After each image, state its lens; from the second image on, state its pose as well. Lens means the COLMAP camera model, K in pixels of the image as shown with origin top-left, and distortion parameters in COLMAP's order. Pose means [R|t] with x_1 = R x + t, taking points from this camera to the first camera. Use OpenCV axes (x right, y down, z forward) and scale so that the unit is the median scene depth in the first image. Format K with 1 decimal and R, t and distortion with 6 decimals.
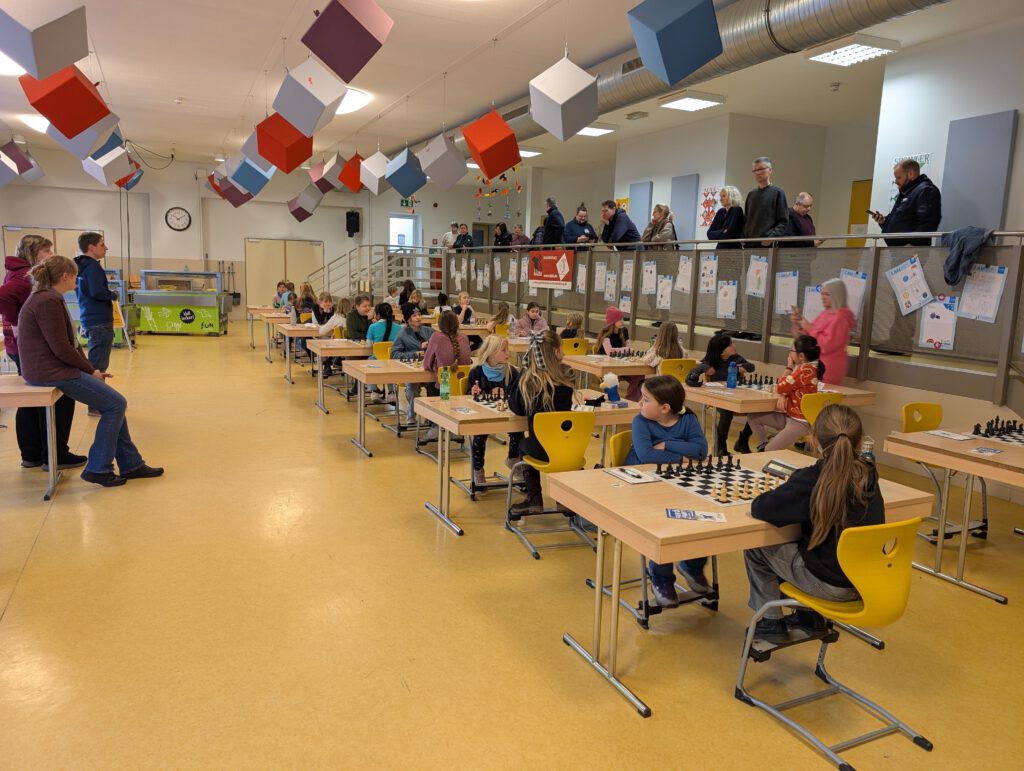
lens RADIAL K [[734.2, 0, 511.9], [0, 734.2, 384.5], [0, 0, 1]] dist [0.012230, 0.001177]
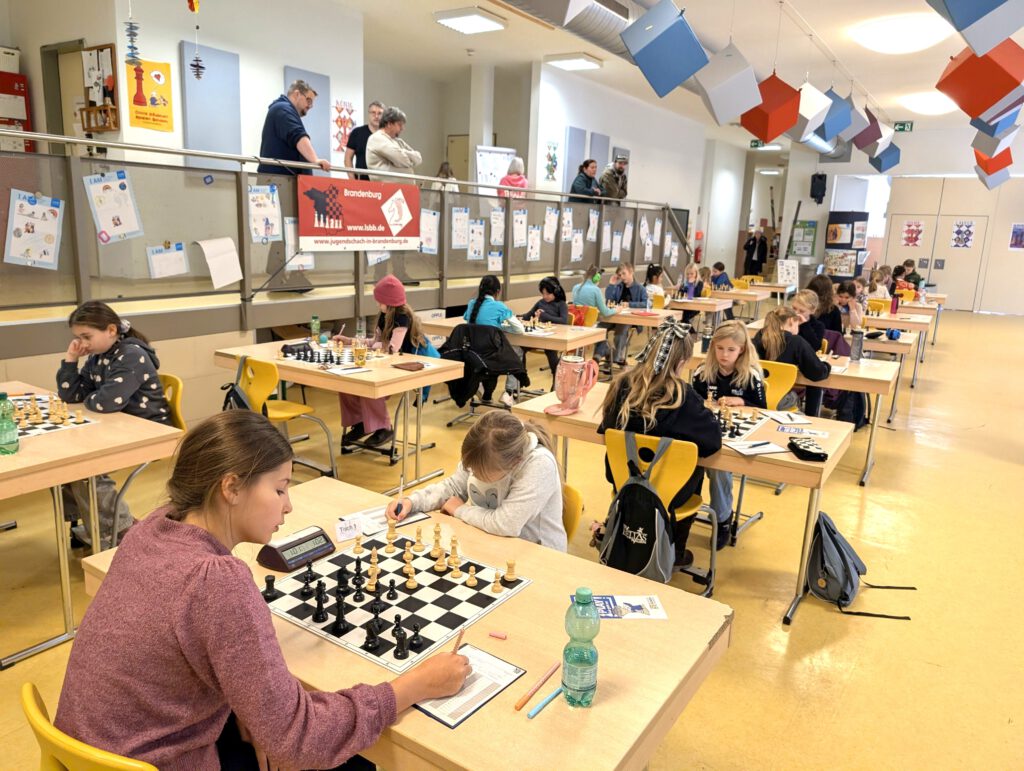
lens RADIAL K [[734.2, 0, 511.3], [0, 734.2, 382.7], [0, 0, 1]] dist [0.012230, 0.001177]
pose [[-0.515136, -0.239565, 0.822948, -0.546001], [0.071448, 0.944801, 0.319761, -0.232928], [-0.854125, 0.223518, -0.469585, 1.343373]]
